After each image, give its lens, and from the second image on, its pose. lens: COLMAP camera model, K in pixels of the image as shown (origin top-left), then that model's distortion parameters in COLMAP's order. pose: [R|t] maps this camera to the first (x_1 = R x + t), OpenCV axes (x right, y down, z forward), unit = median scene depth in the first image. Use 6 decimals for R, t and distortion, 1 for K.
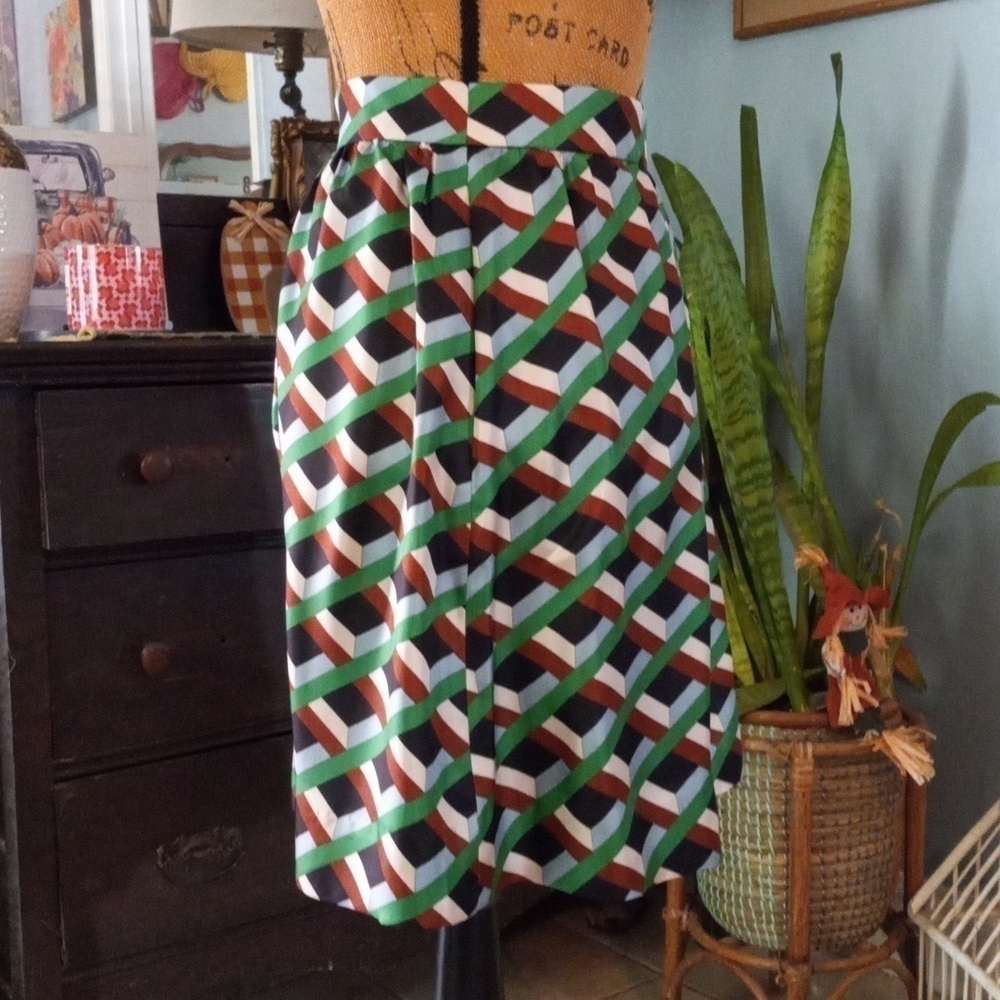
lens RADIAL K [[1427.8, 0, 499.5], [0, 1427.8, 480.7], [0, 0, 1]] dist [0.268415, -0.937392]
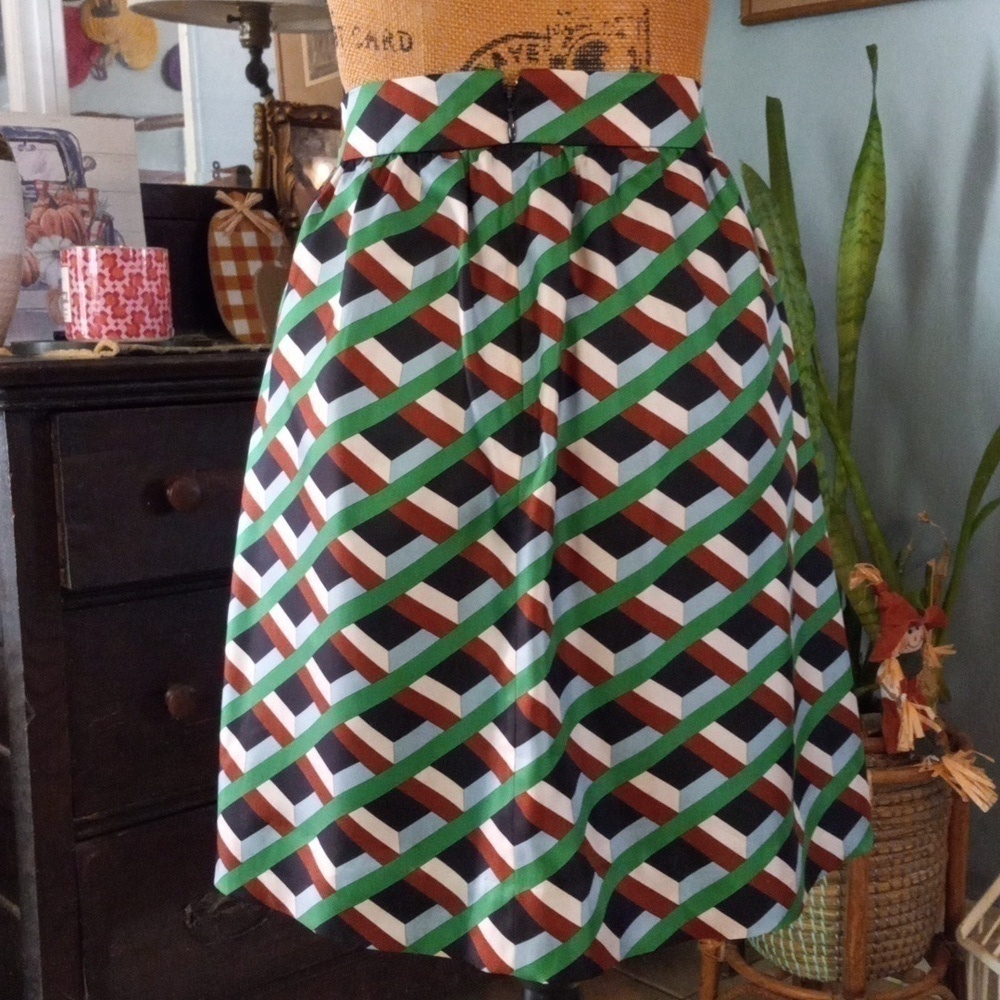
lens RADIAL K [[1427.8, 0, 499.5], [0, 1427.8, 480.7], [0, 0, 1]] dist [0.268415, -0.937392]
pose [[0.995849, -0.010550, 0.090409, -0.109446], [0.008491, 0.999696, 0.023133, -0.033749], [-0.090626, -0.022269, 0.995636, 0.067520]]
